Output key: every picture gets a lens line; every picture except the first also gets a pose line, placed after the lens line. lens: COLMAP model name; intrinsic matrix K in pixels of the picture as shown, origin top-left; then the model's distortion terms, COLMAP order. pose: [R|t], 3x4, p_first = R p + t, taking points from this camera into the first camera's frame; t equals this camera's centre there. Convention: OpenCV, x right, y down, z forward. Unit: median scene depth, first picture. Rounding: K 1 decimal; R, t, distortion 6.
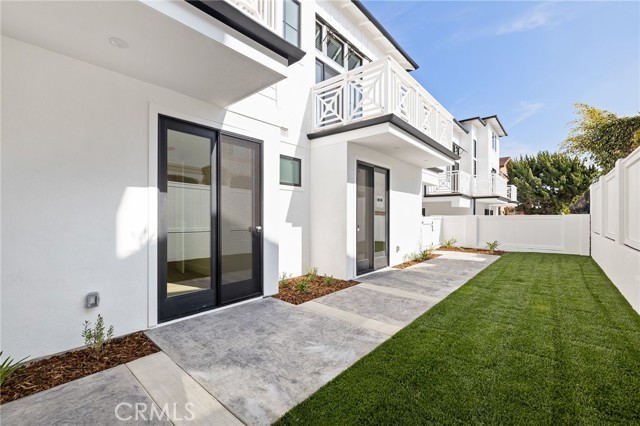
lens RADIAL K [[274.0, 0, 321.1], [0, 274.0, 214.7], [0, 0, 1]] dist [-0.008063, 0.000340]
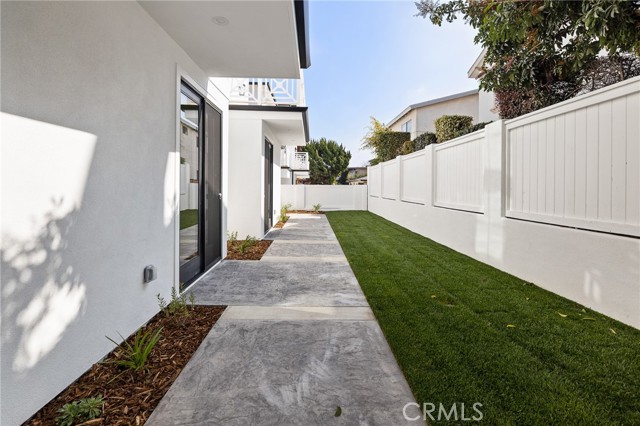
lens RADIAL K [[274.0, 0, 326.9], [0, 274.0, 188.4], [0, 0, 1]] dist [-0.008063, 0.000340]
pose [[0.732064, 0.004232, 0.681223, -0.359138], [-0.017419, 0.999770, 0.012508, 0.001035], [-0.681013, -0.021023, 0.731969, -0.025902]]
